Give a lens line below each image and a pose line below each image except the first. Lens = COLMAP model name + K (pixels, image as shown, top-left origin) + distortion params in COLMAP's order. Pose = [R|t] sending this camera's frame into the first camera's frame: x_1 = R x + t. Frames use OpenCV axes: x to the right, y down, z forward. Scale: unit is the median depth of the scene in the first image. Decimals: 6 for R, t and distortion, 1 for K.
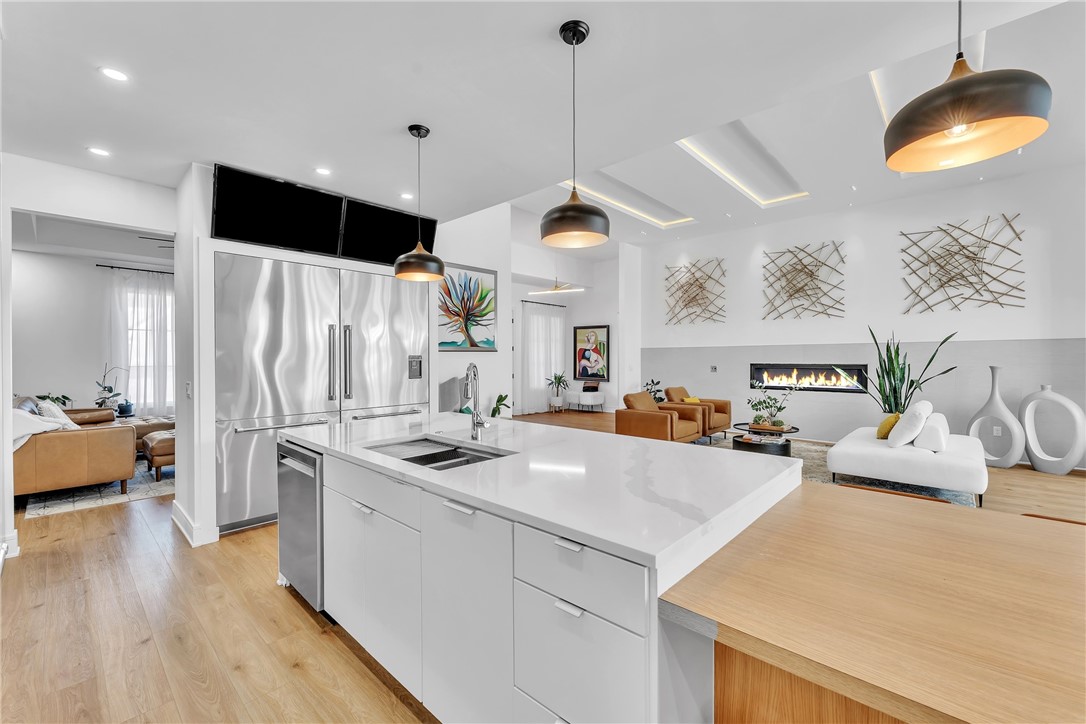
lens RADIAL K [[445.2, 0, 544.1], [0, 445.2, 359.6], [0, 0, 1]] dist [0.001775, -0.000085]
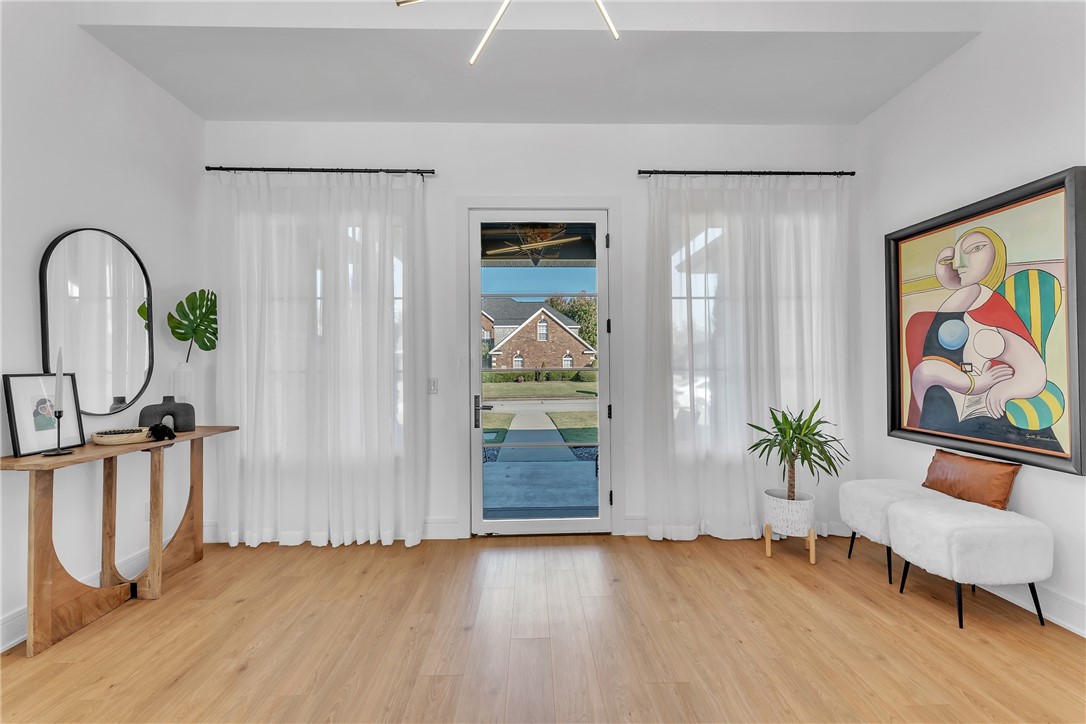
lens RADIAL K [[445.2, 0, 538.2], [0, 445.2, 359.9], [0, 0, 1]] dist [0.001775, -0.000085]
pose [[0.696801, -0.015252, -0.717103, 0.115571], [0.002089, 0.999813, -0.019234, 0.005566], [0.717262, 0.011904, 0.696702, 0.686669]]
